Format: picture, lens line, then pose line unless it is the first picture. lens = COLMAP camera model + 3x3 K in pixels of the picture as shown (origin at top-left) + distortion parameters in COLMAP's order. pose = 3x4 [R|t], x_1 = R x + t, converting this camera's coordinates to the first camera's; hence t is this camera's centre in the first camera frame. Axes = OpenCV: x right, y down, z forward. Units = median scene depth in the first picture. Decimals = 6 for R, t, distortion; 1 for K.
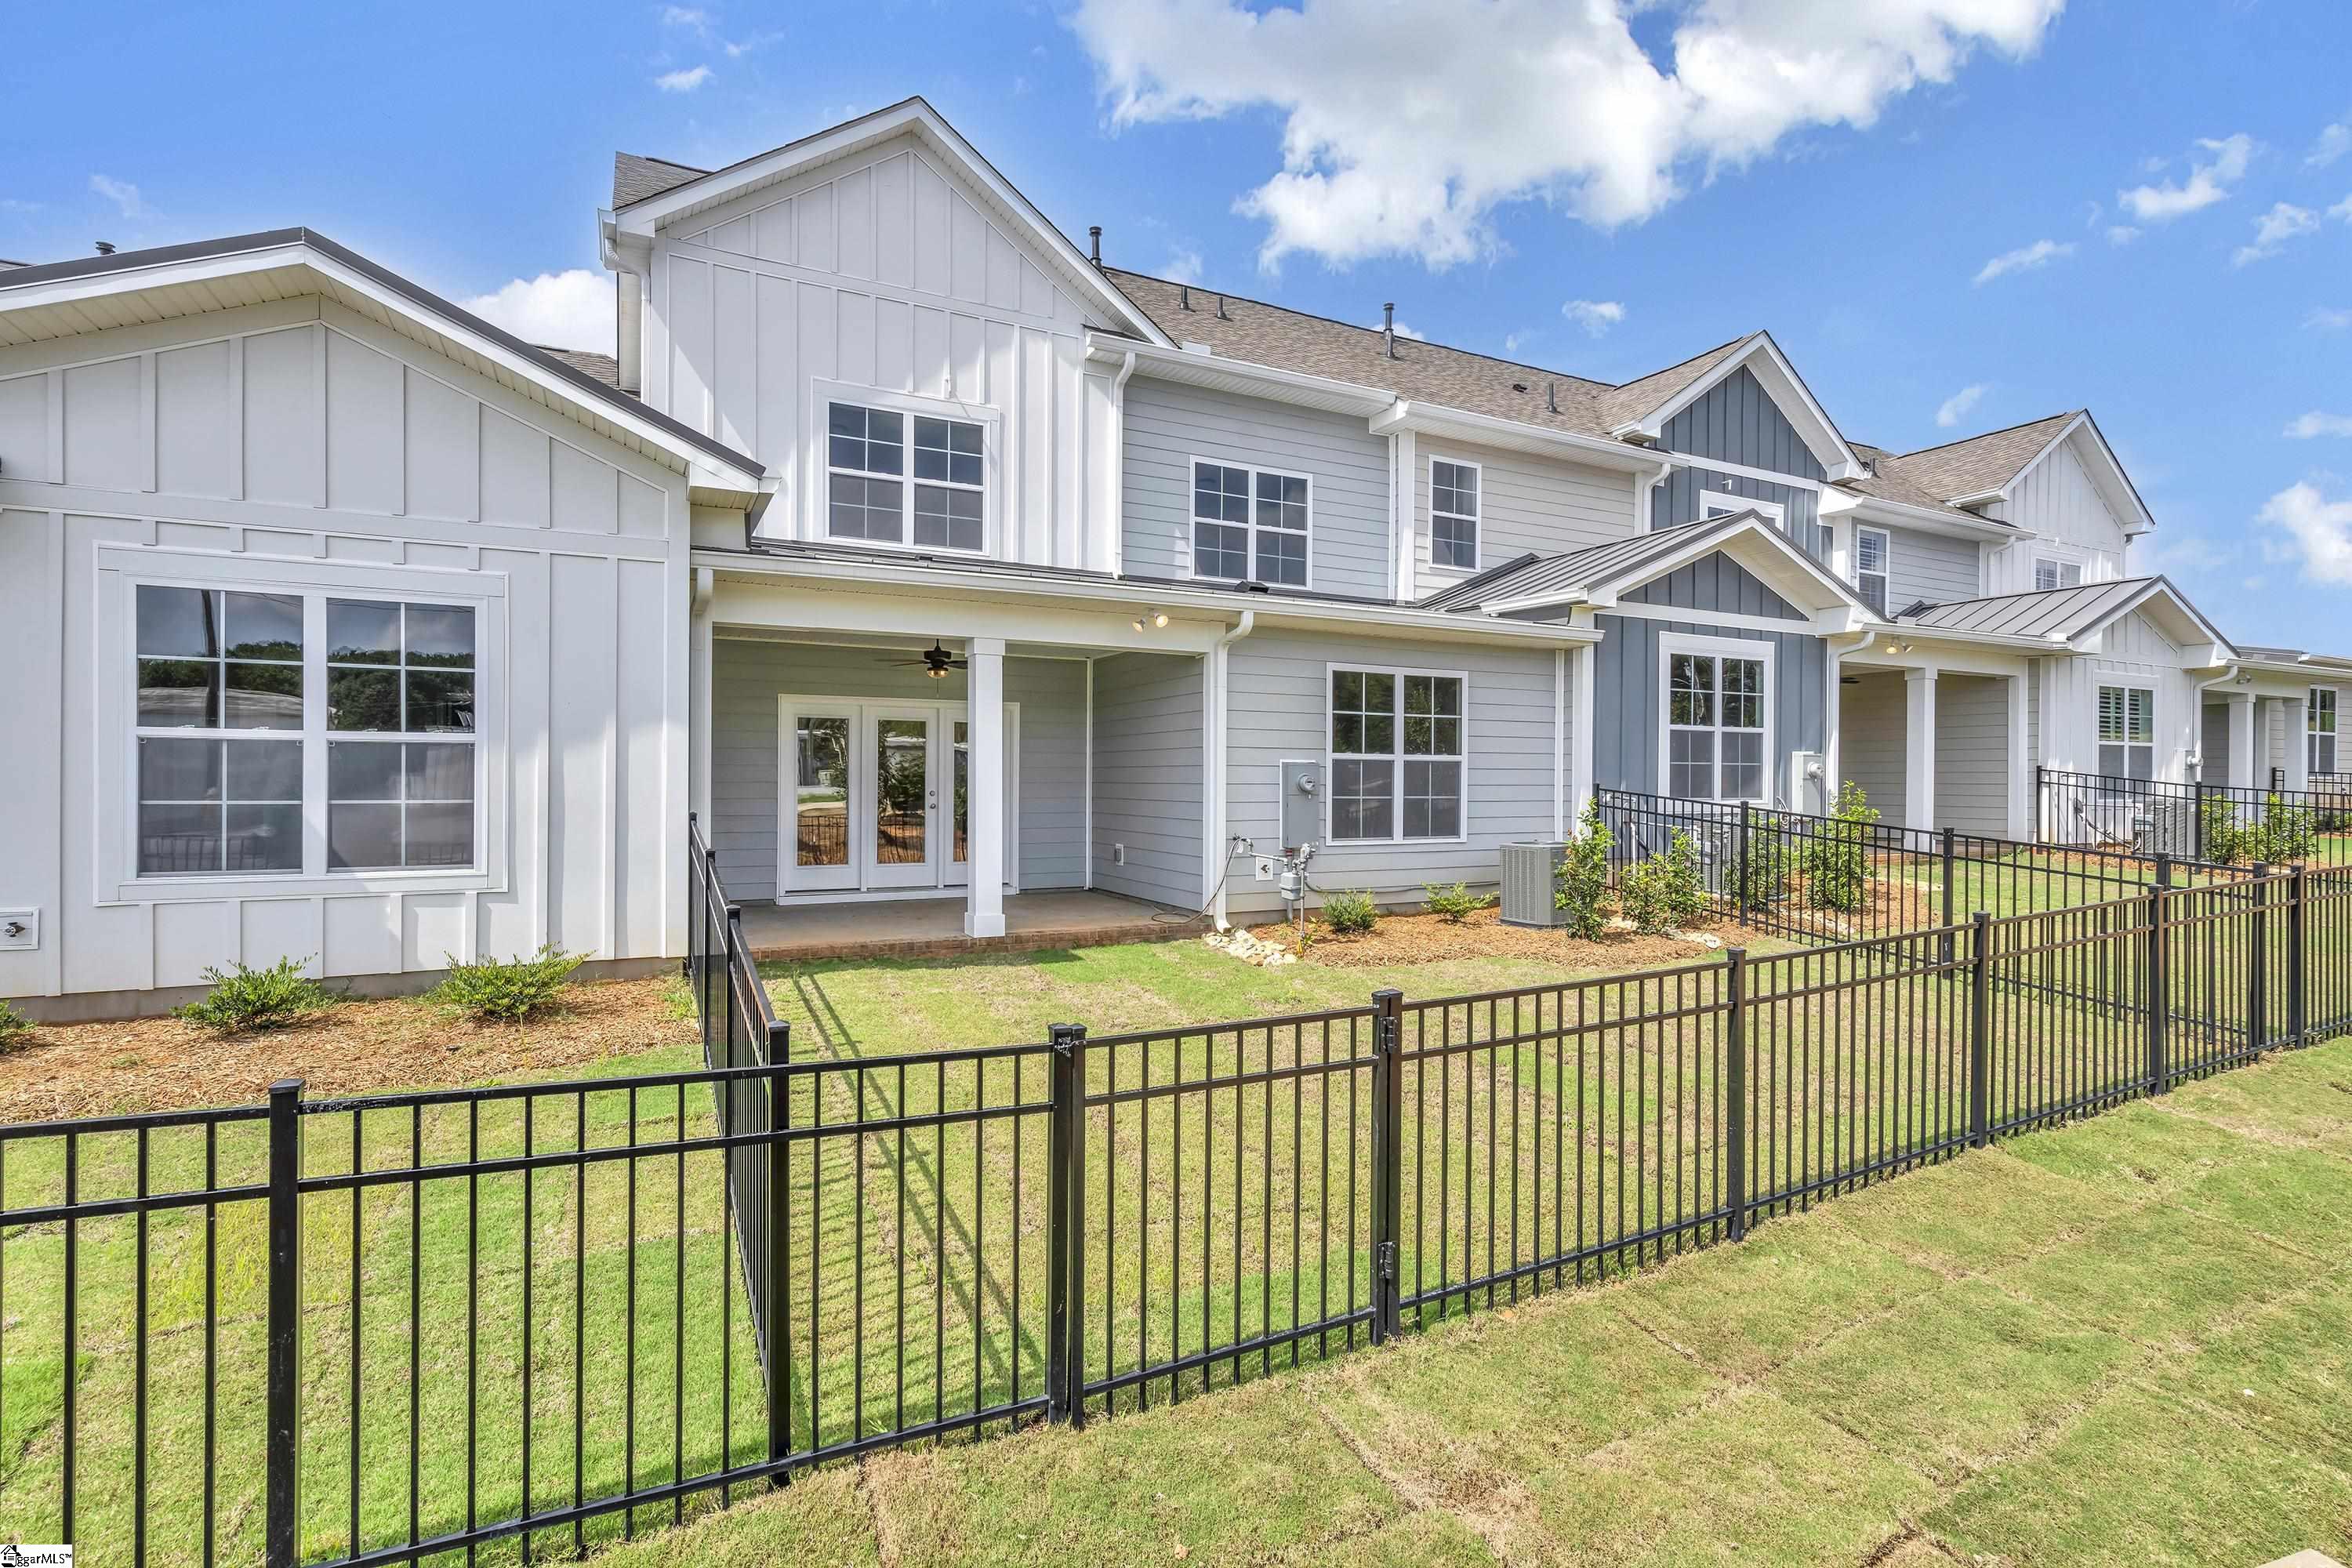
lens RADIAL K [[1103.5, 0, 1190.2], [0, 1103.5, 774.9], [0, 0, 1]] dist [-0.001764, 0.000156]
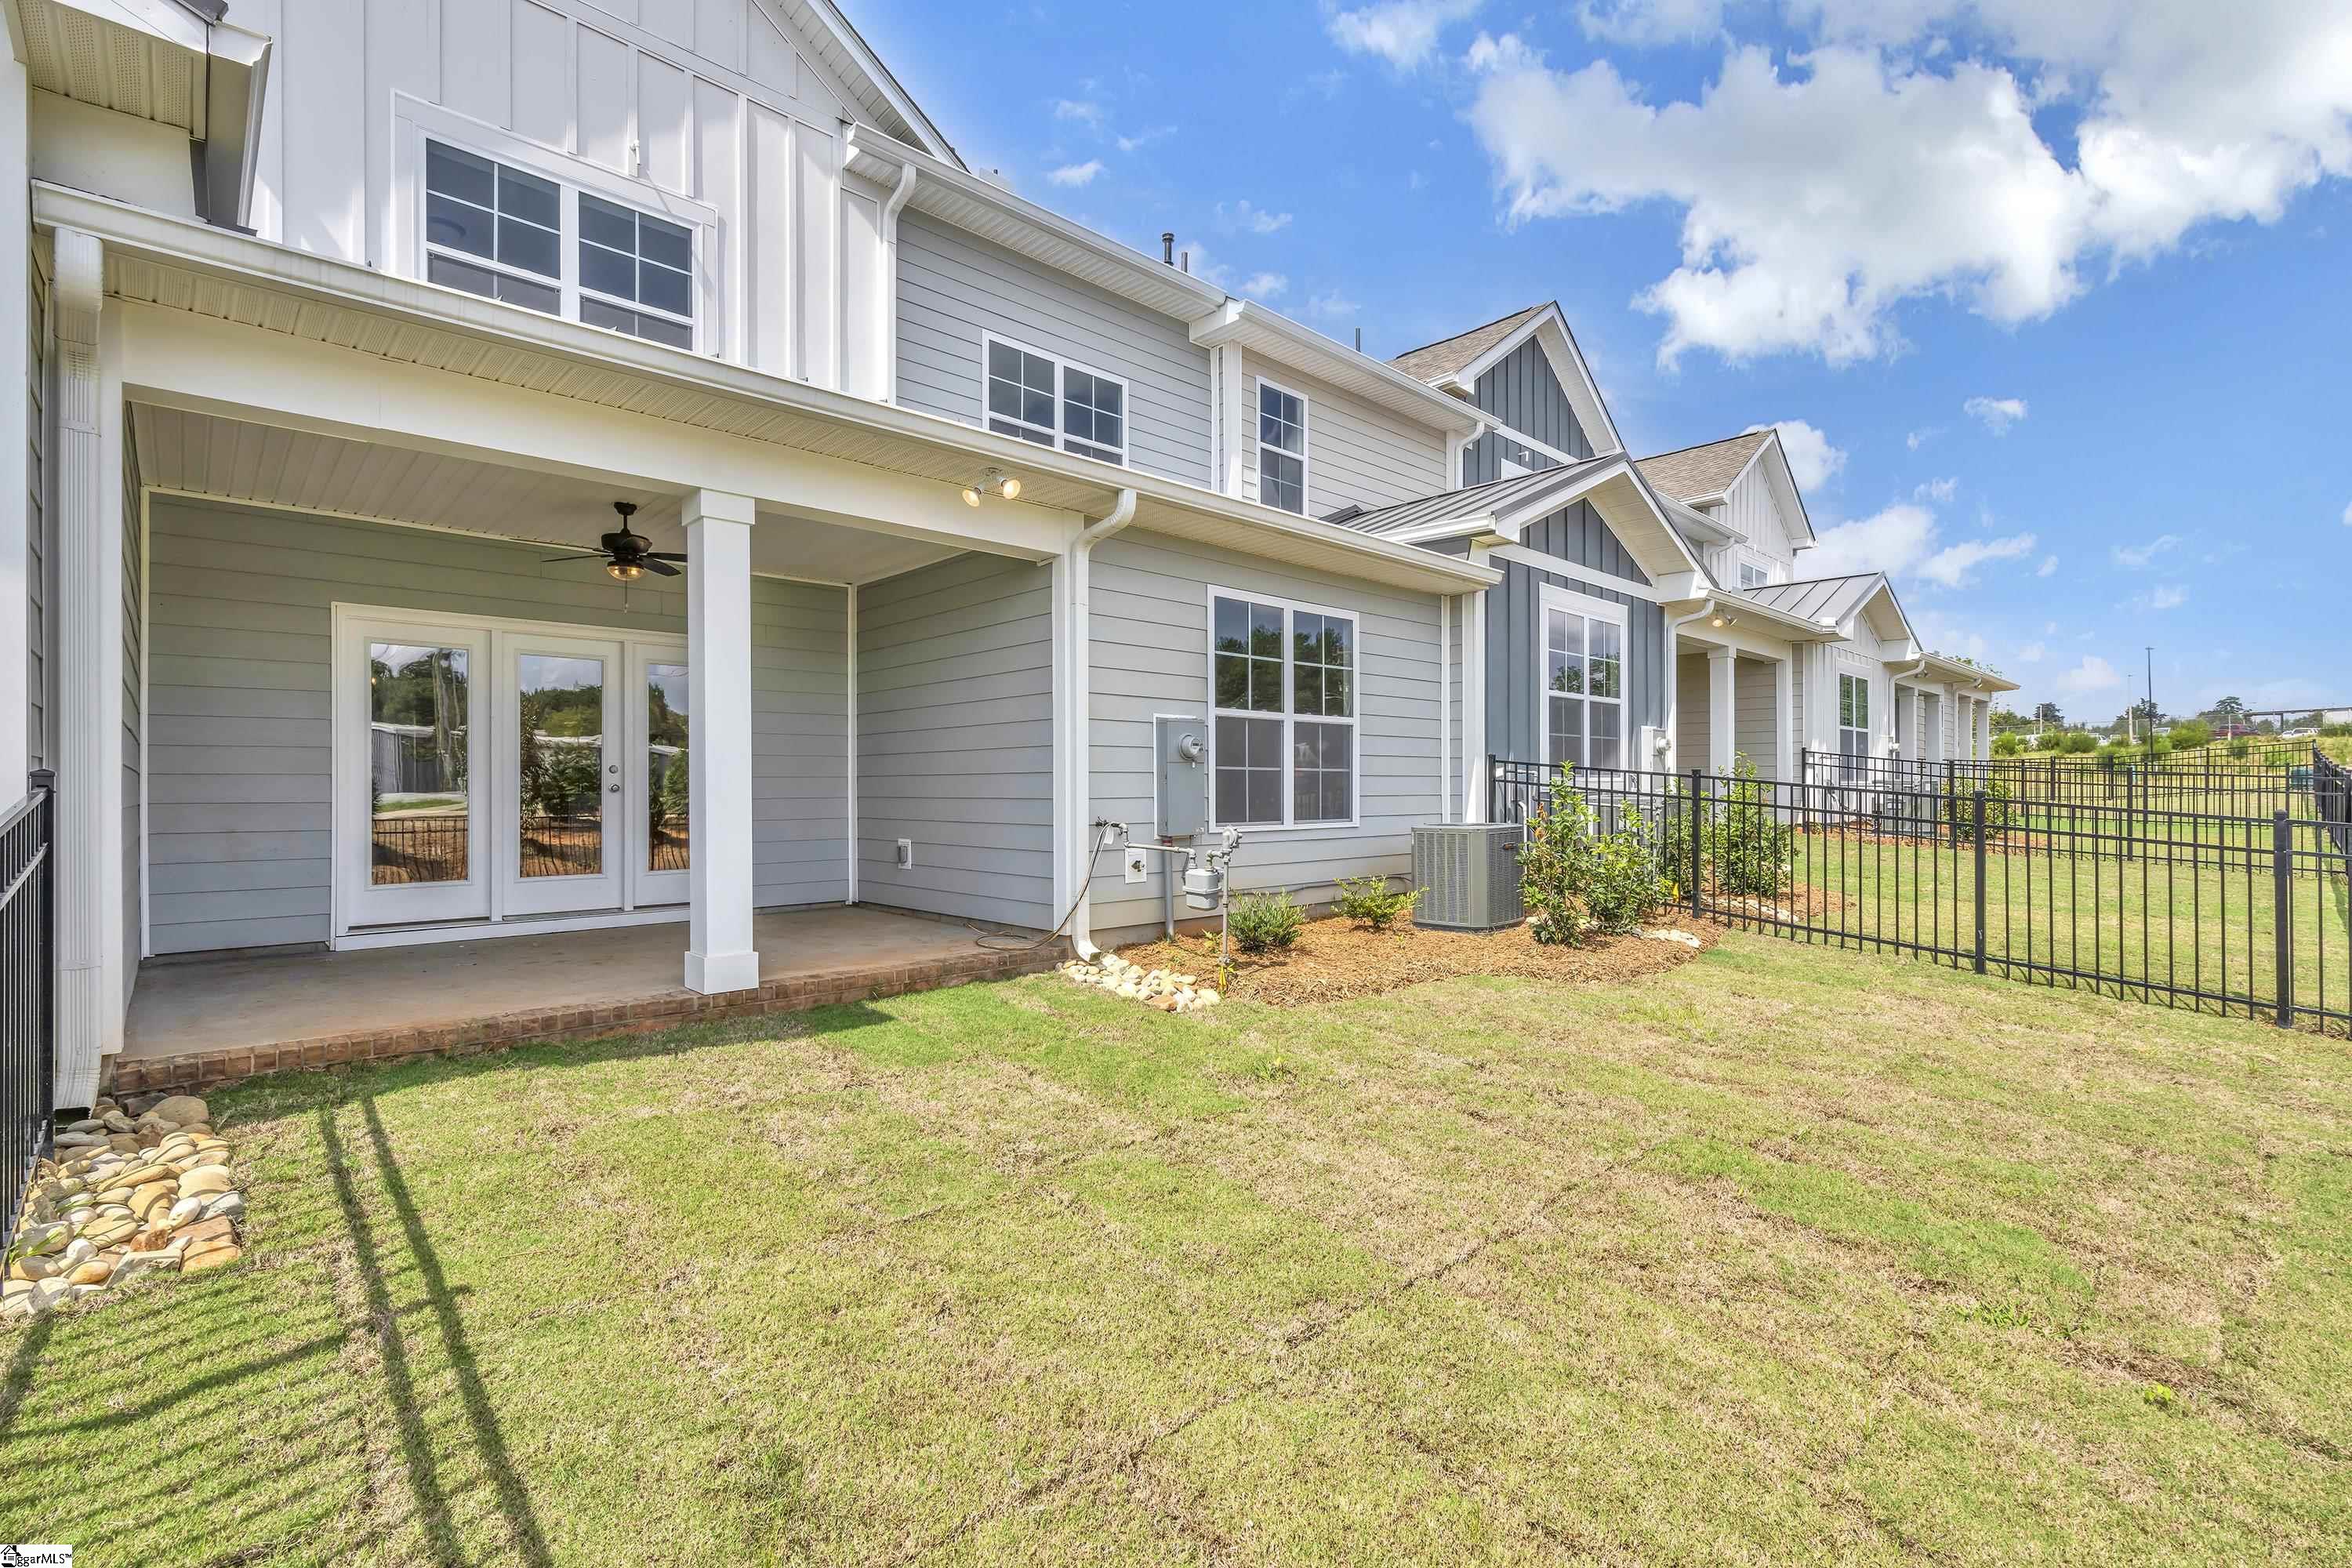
lens RADIAL K [[1052.0, 0, 1180.9], [0, 1052.0, 783.4], [0, 0, 1]] dist [-0.000982, 0.000585]
pose [[0.960555, -0.007297, 0.277996, -0.083794], [0.007531, 0.999972, 0.000228, 0.028413], [-0.277990, 0.001874, 0.960582, 0.304929]]
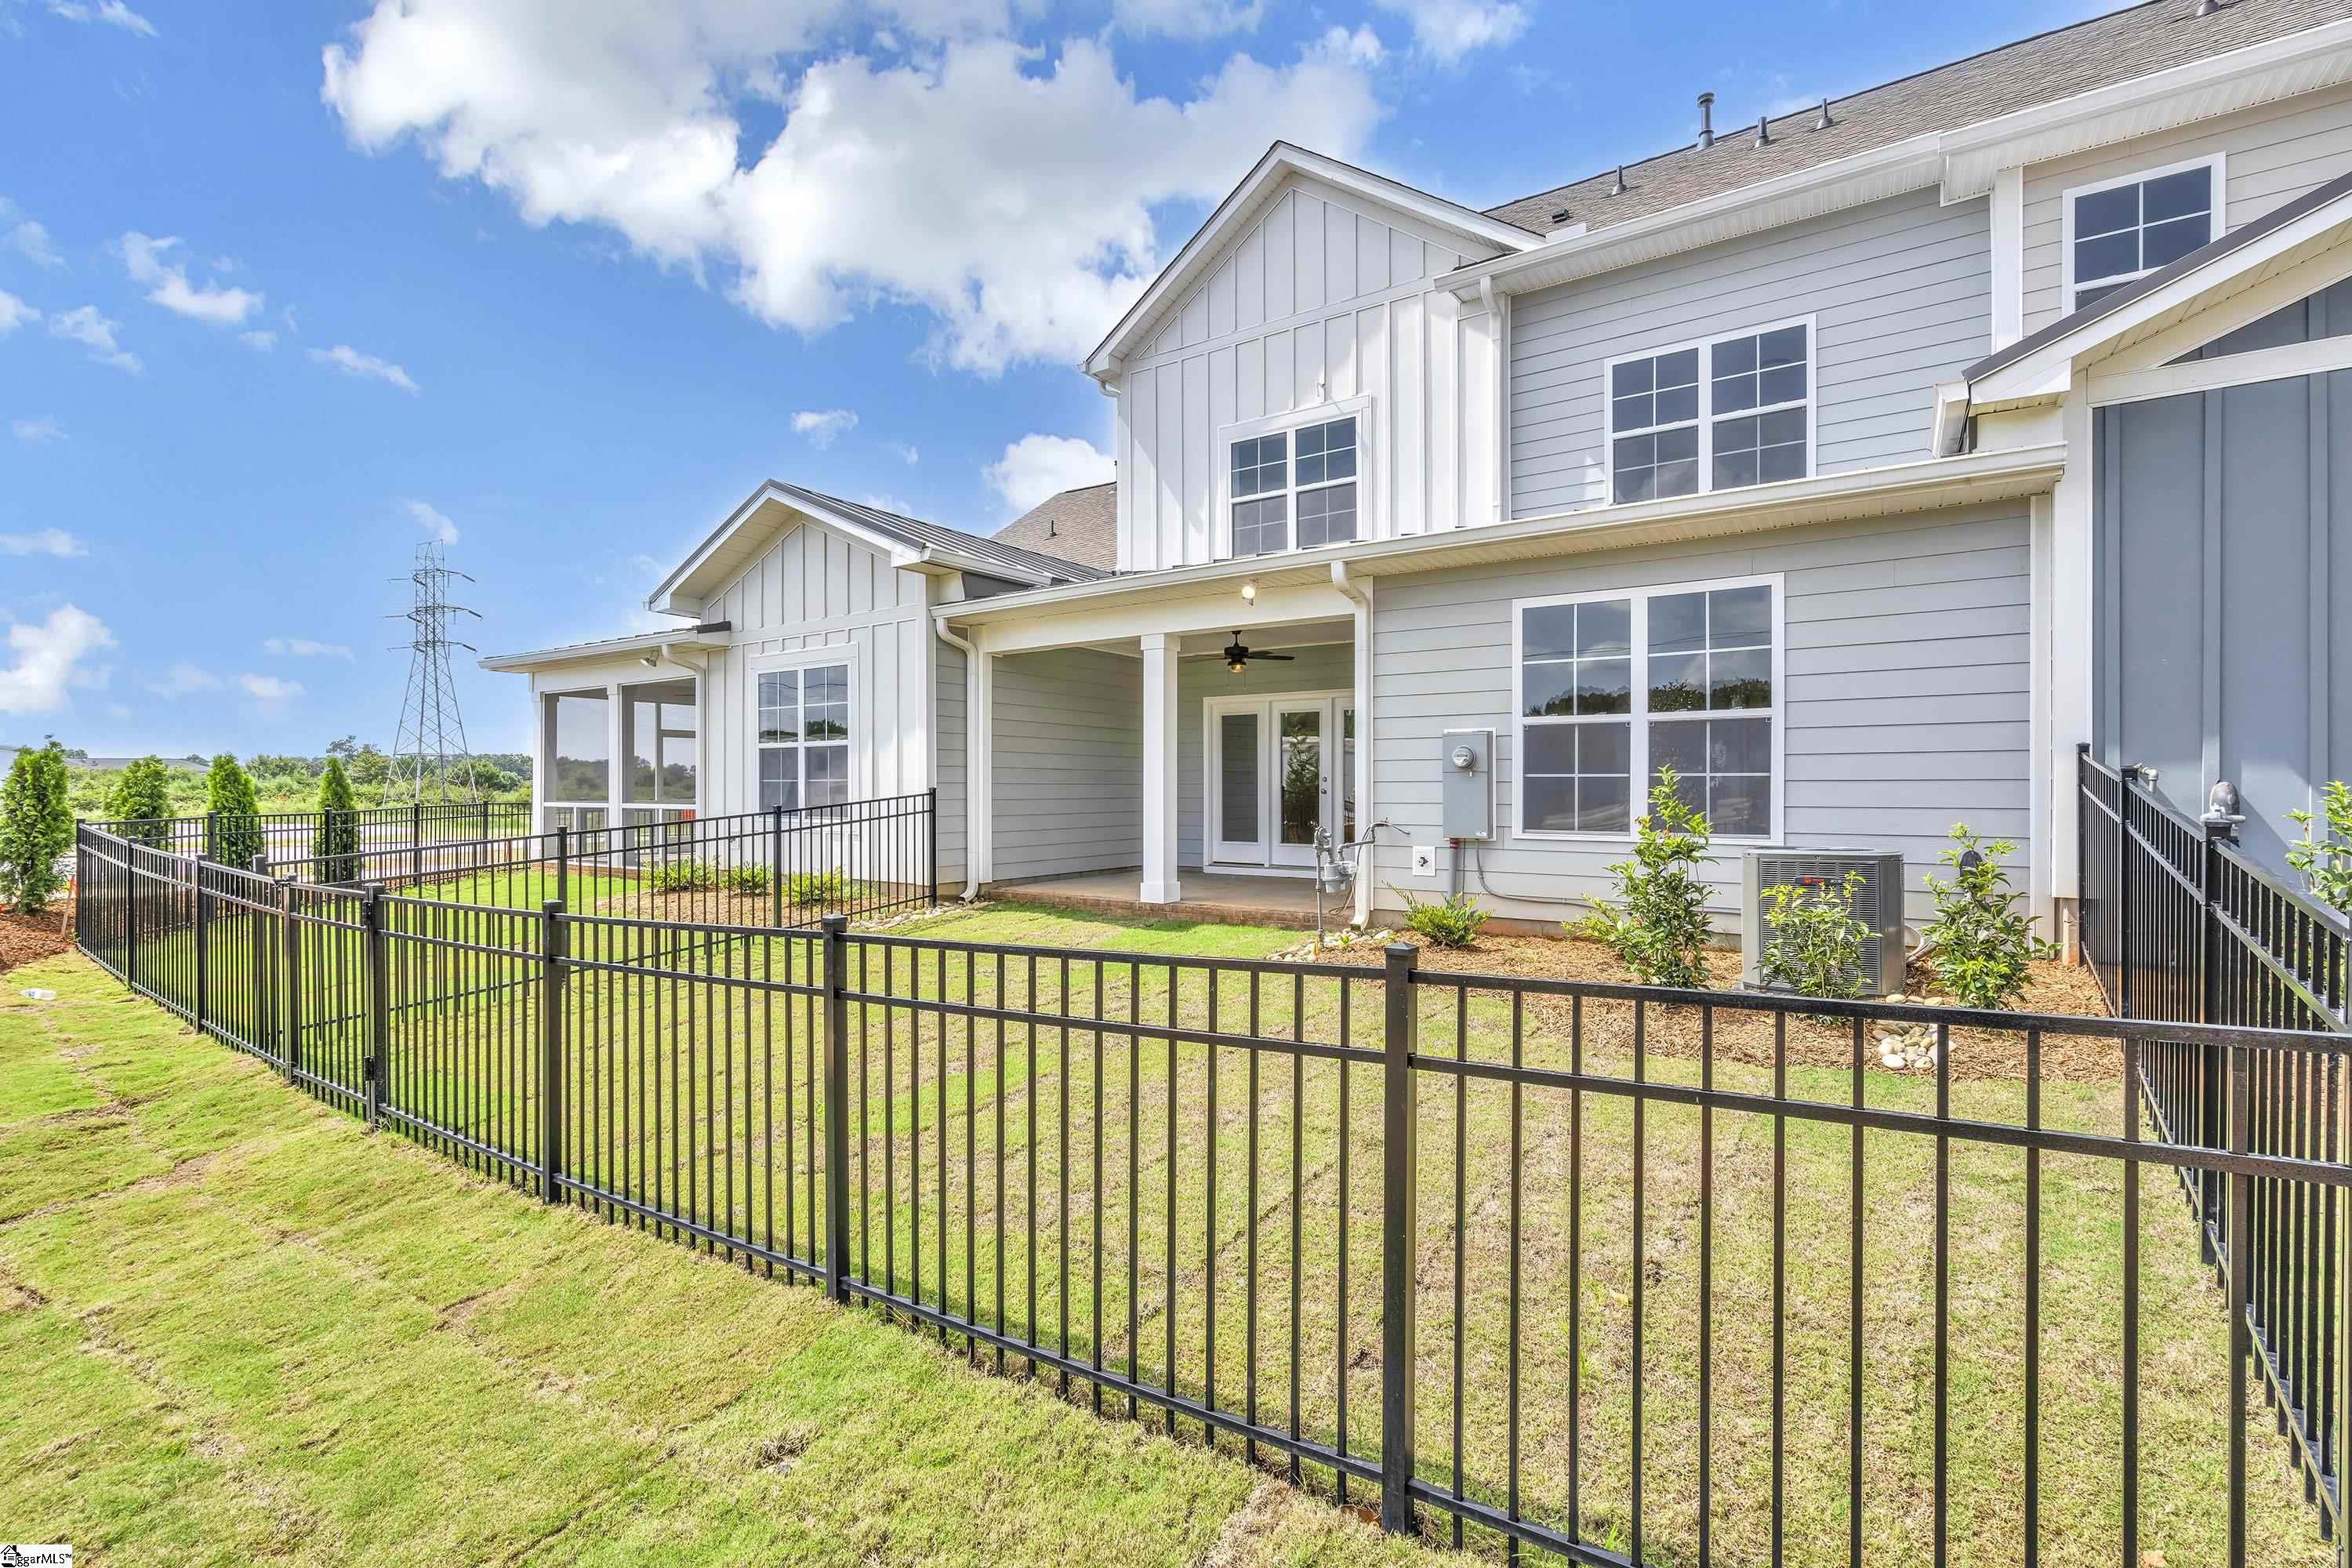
lens RADIAL K [[1085.2, 0, 1176.0], [0, 1085.2, 784.0], [0, 0, 1]] dist [-0.001990, 0.000241]
pose [[0.464823, -0.010549, -0.885341, 0.634869], [0.007371, 0.999940, -0.008044, 0.028358], [0.885373, -0.002787, 0.464873, 0.406244]]
